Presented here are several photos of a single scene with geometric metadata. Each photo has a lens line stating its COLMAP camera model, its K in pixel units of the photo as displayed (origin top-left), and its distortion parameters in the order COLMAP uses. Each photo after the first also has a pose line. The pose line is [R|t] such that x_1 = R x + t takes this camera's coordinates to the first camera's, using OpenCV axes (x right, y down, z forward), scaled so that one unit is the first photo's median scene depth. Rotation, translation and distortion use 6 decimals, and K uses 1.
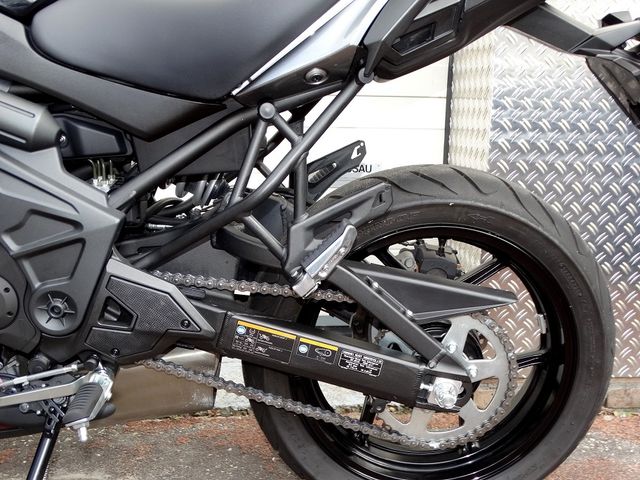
lens RADIAL K [[760.0, 0, 320.8], [0, 760.0, 255.4], [0, 0, 1]] dist [-0.007320, 0.003977]
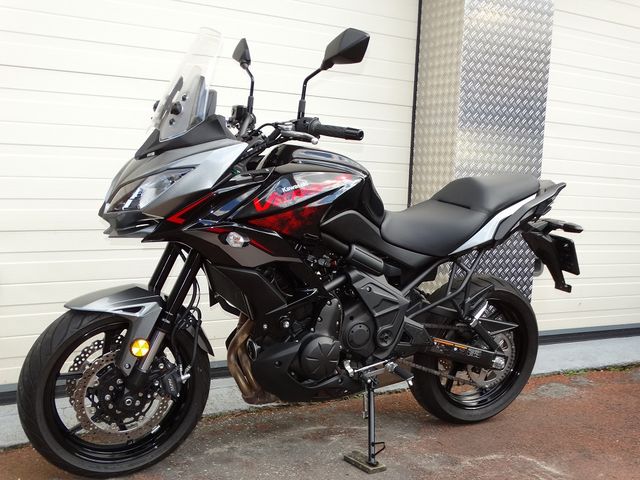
lens RADIAL K [[726.8, 0, 320.0], [0, 726.8, 240.0], [0, 0, 1]] dist [-0.164489, -0.007847]
pose [[0.928749, -0.002007, 0.370704, -1.344296], [0.039576, 0.994807, -0.093767, -0.032330], [-0.368590, 0.101757, 0.924006, -1.105424]]
